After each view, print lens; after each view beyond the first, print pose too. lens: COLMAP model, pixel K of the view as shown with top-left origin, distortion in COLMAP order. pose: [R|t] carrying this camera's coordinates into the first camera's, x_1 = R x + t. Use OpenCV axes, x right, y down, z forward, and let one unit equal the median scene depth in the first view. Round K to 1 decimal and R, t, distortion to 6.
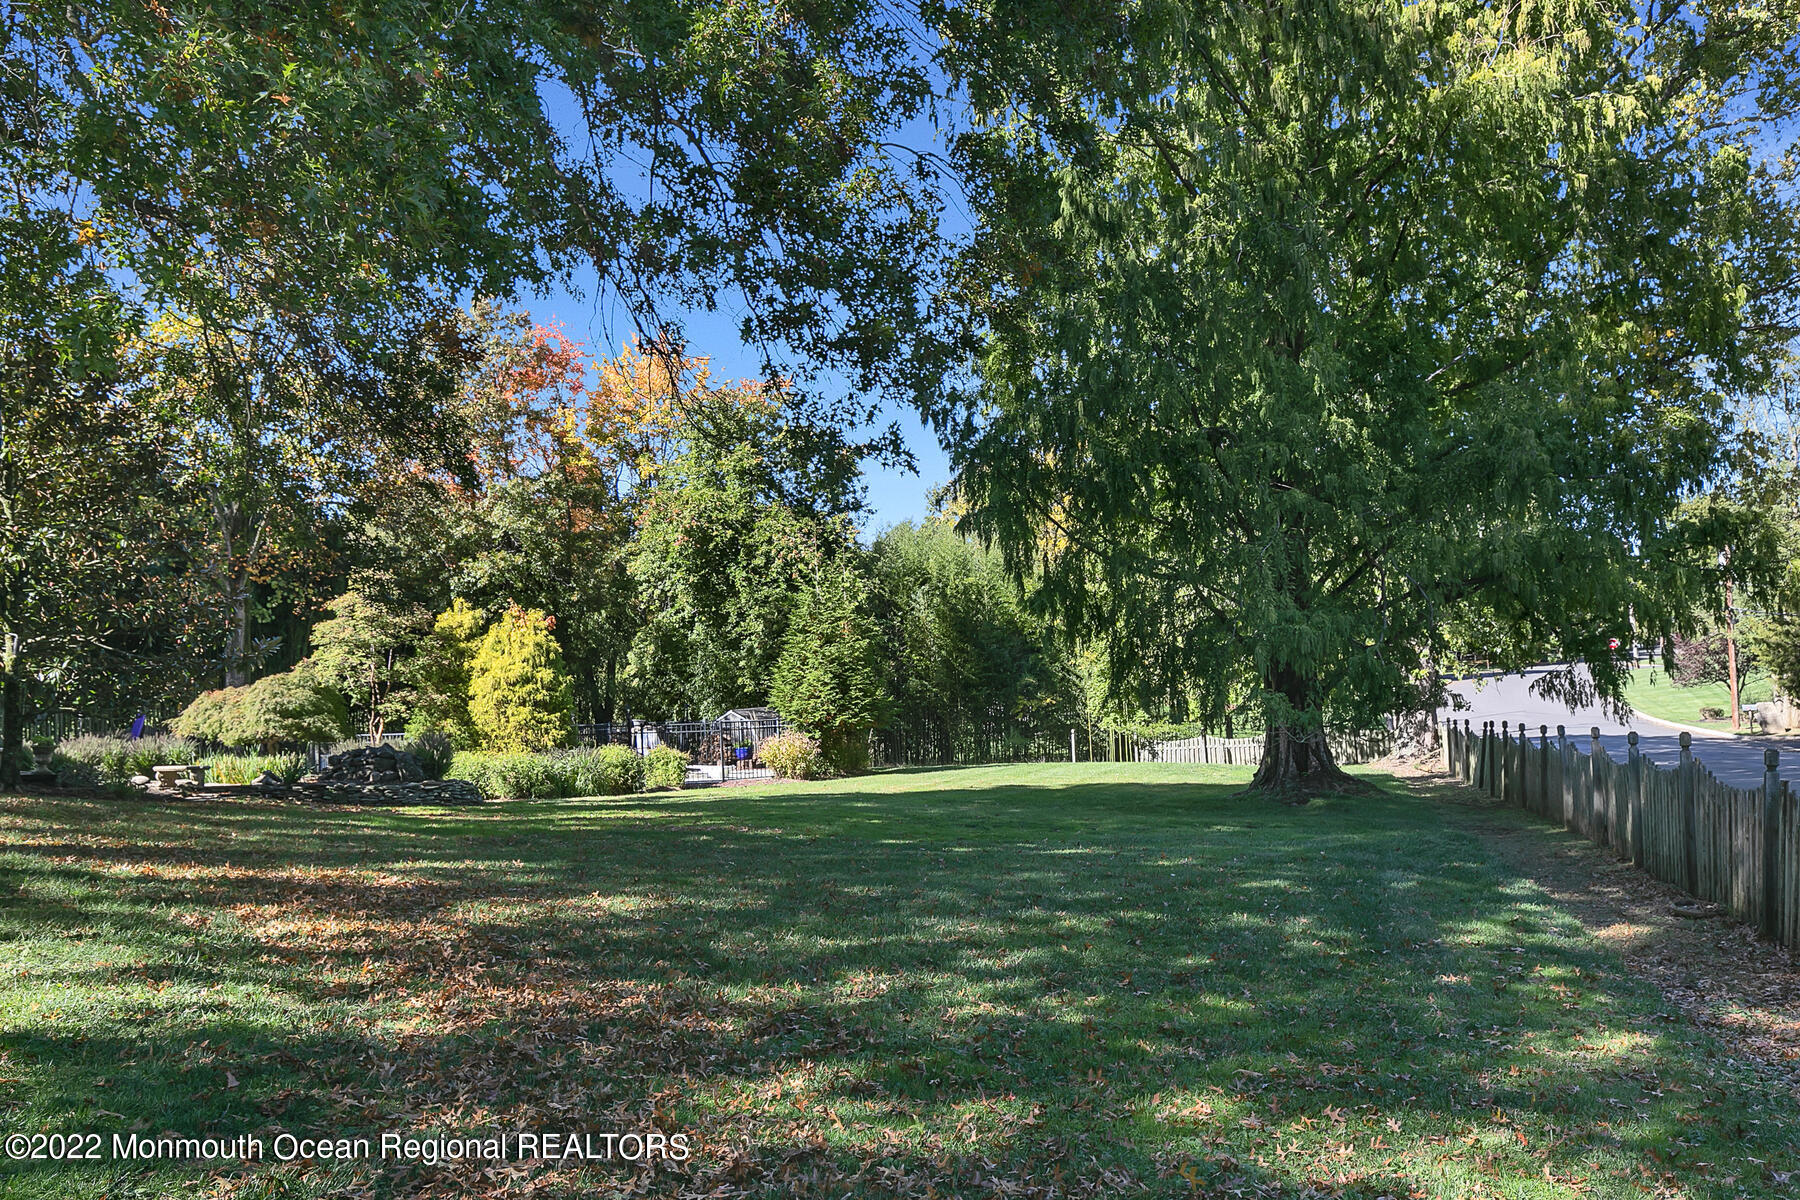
lens RADIAL K [[1612.7, 0, 900.0], [0, 1612.7, 605.1], [0, 0, 1]] dist [0.007048, 0.003281]
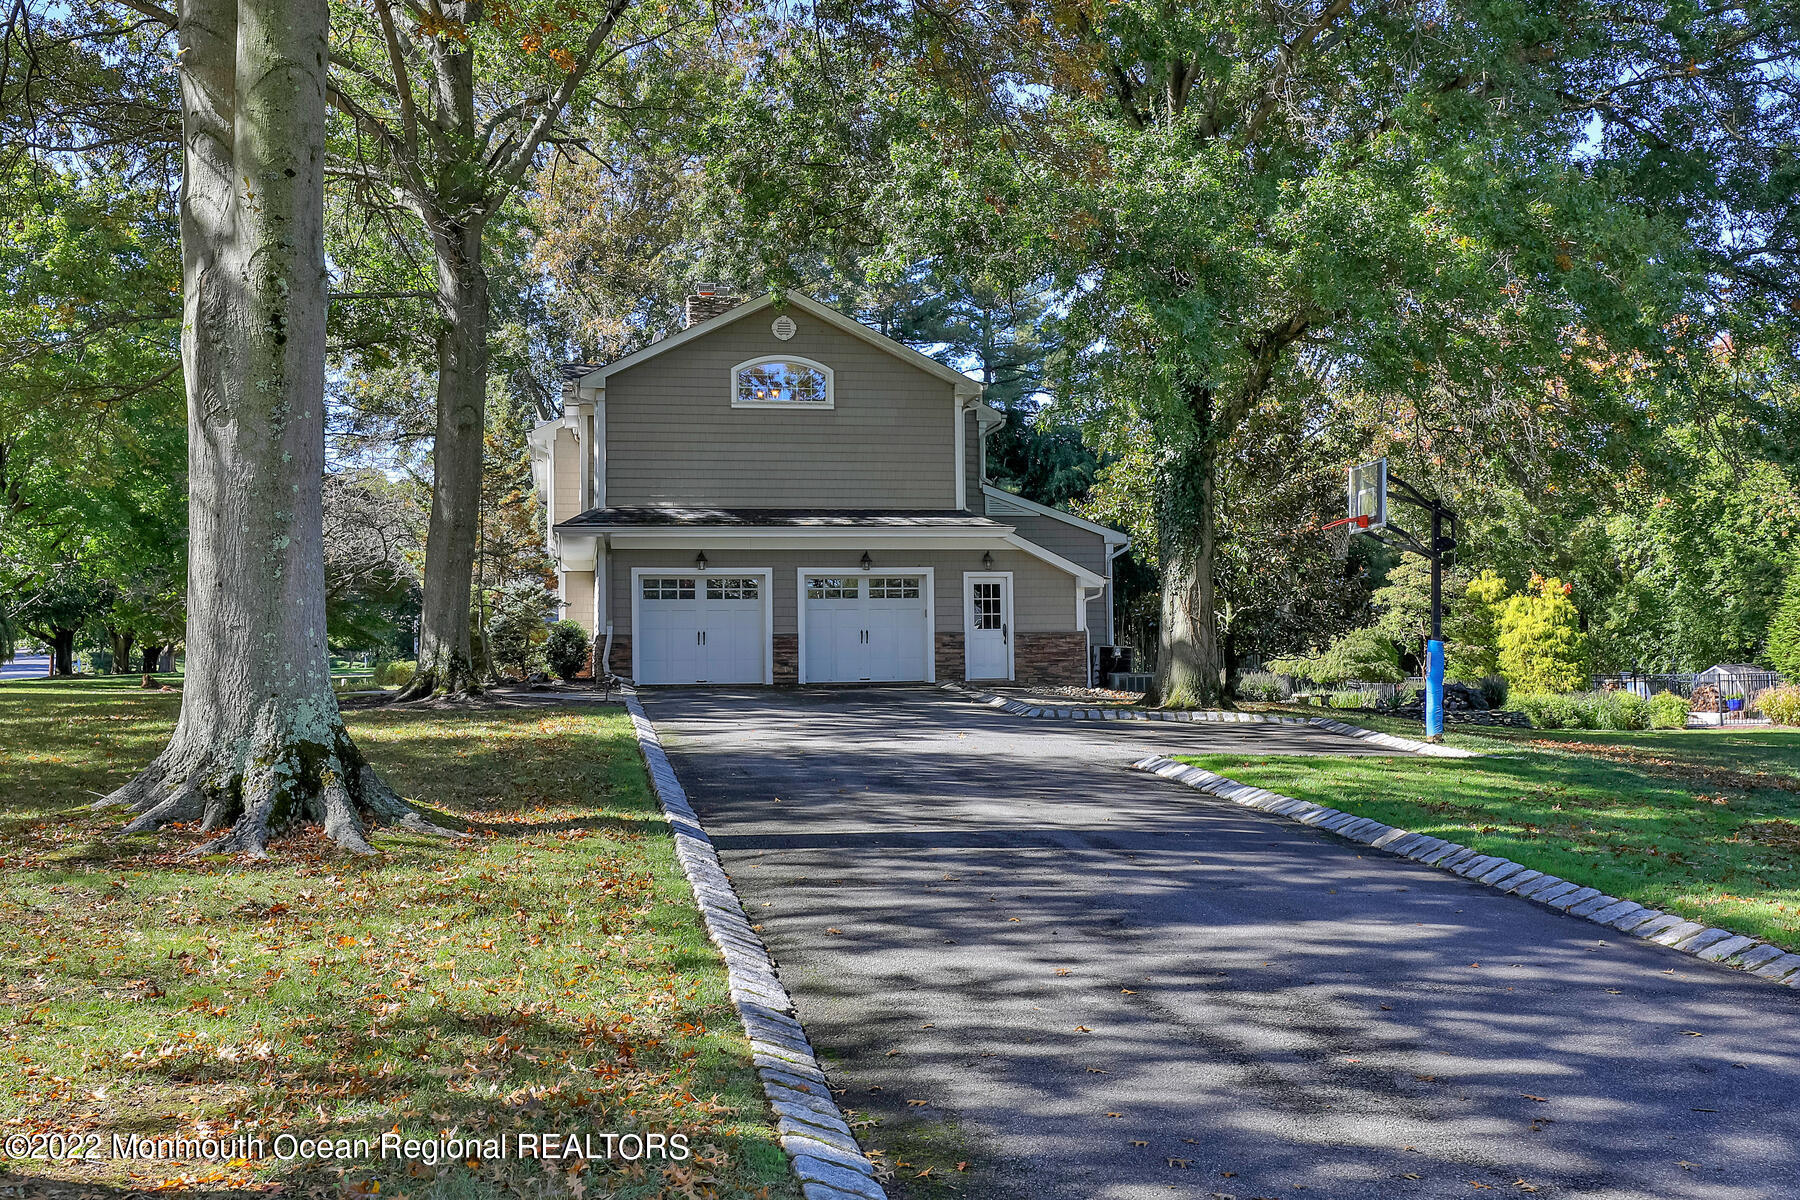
lens RADIAL K [[1761.7, 0, 897.9], [0, 1761.7, 595.8], [0, 0, 1]] dist [0.008182, 0.000000]
pose [[0.865666, 0.000488, -0.500623, 0.012681], [0.012774, 0.999652, 0.023064, -0.020526], [0.500460, -0.026361, 0.865358, -0.394546]]
